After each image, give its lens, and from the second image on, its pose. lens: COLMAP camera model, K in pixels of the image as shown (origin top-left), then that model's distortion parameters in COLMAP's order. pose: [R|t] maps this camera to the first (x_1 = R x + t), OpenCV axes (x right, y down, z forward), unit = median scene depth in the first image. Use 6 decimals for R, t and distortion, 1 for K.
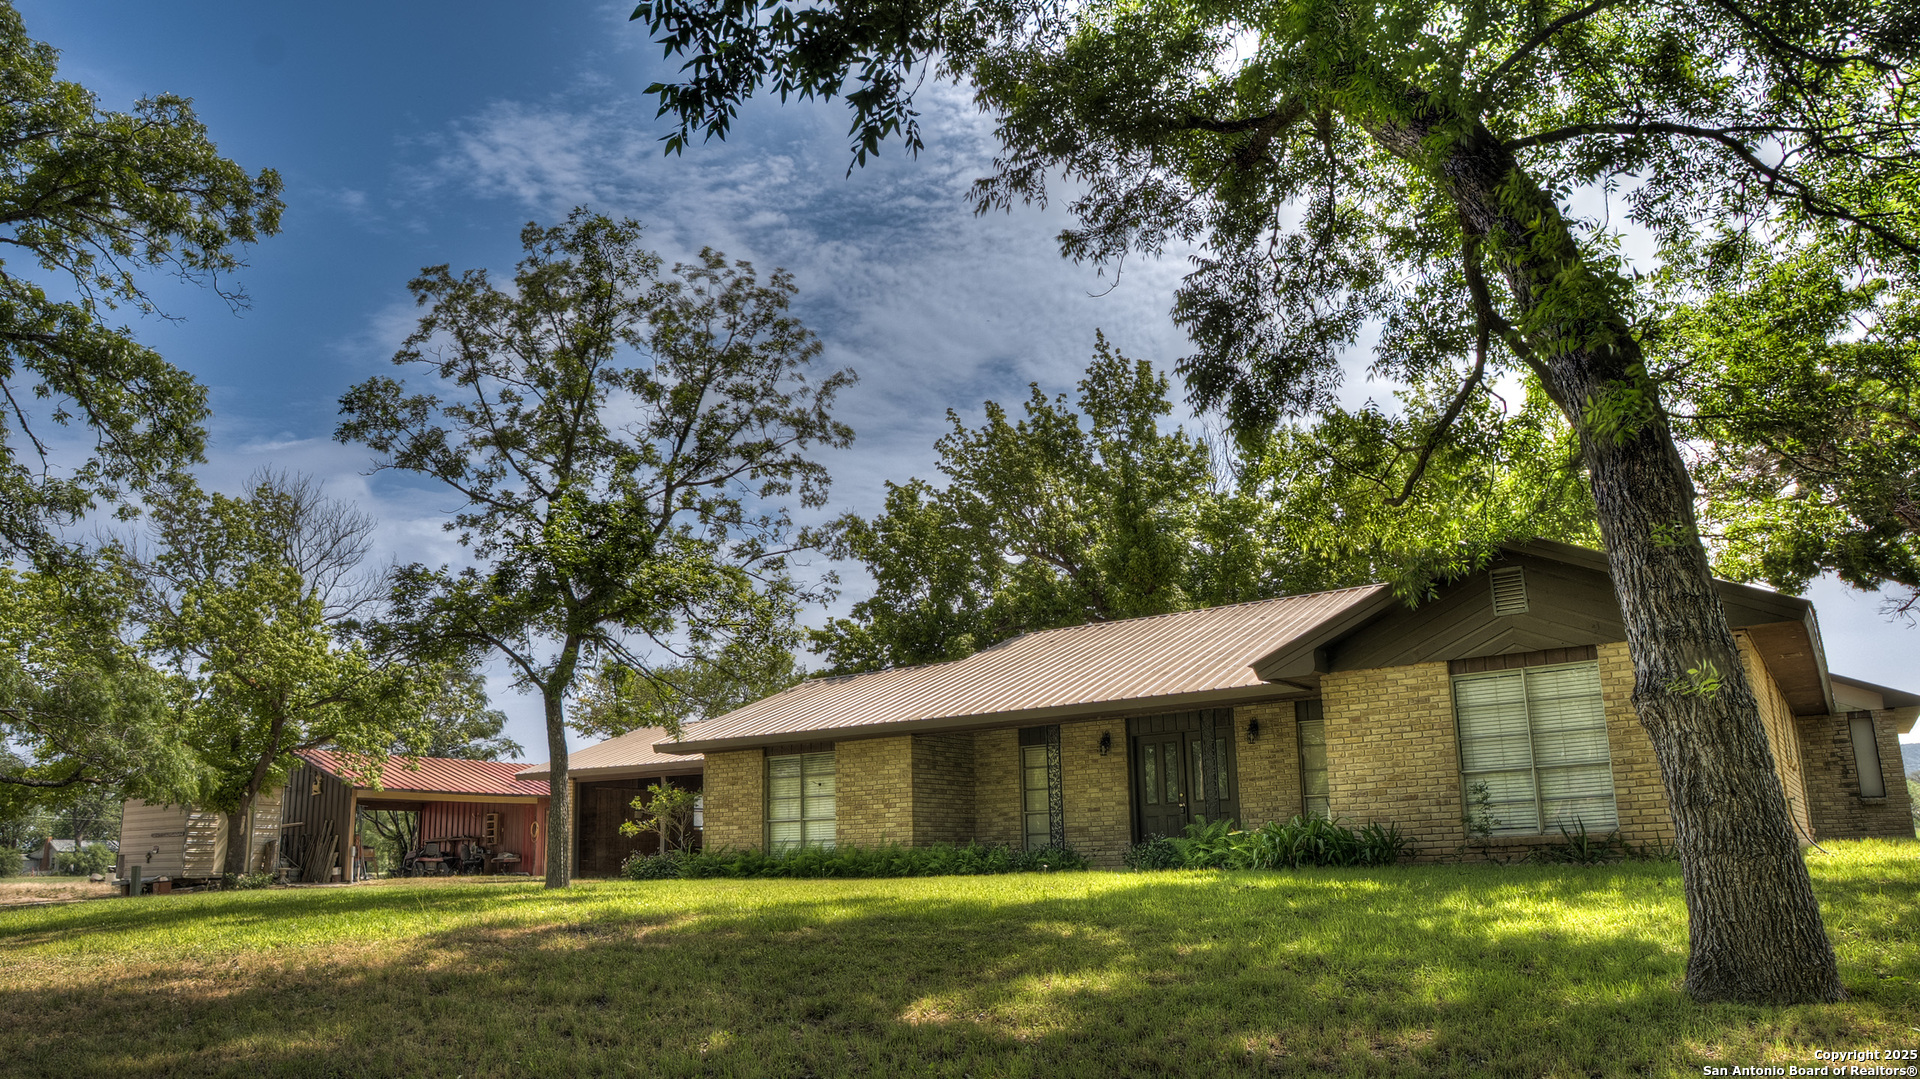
lens RADIAL K [[1375.7, 0, 956.2], [0, 1375.7, 548.6], [0, 0, 1]] dist [-0.098336, 0.059940]
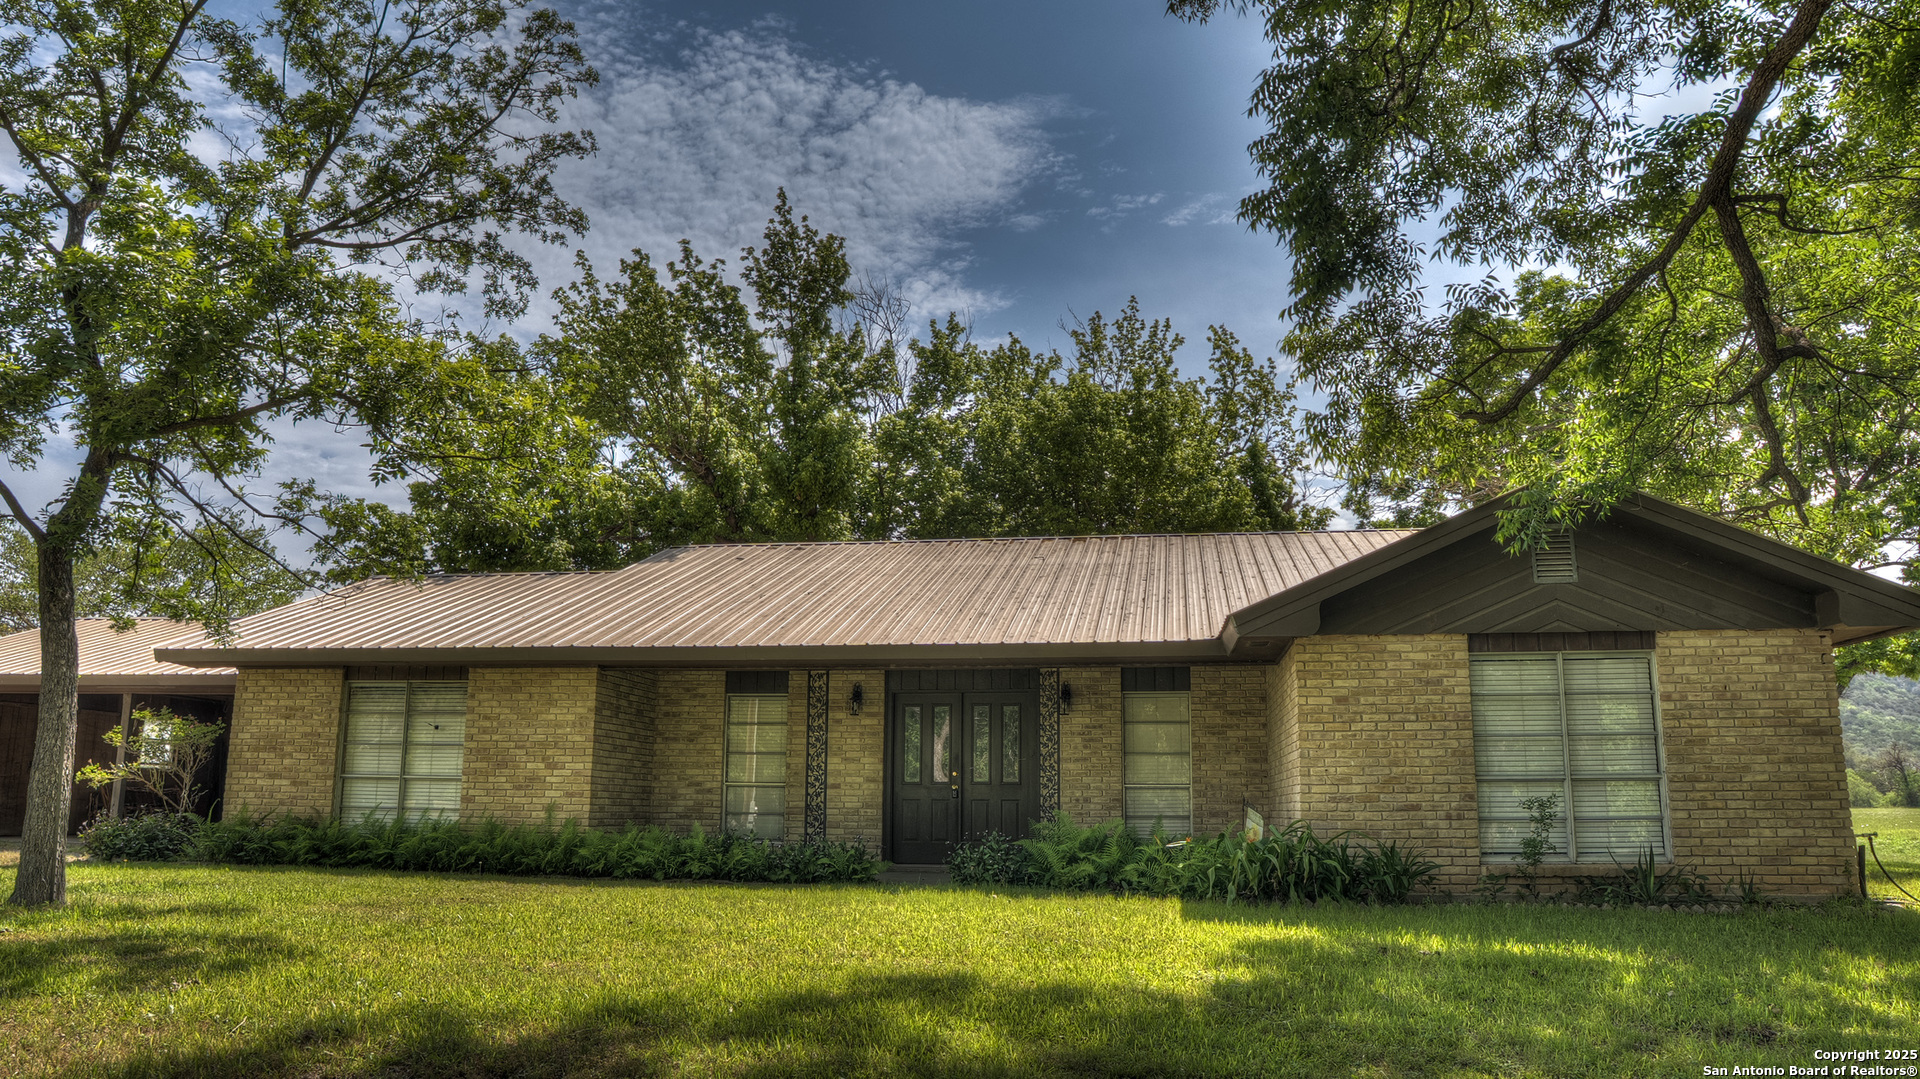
lens RADIAL K [[1375.7, 0, 965.6], [0, 1375.7, 538.8], [0, 0, 1]] dist [-0.098336, 0.059940]
pose [[0.902819, 0.116226, 0.414016, -0.159511], [-0.128616, 0.991692, 0.002069, 0.045384], [-0.410336, -0.055117, 0.910267, 0.294069]]
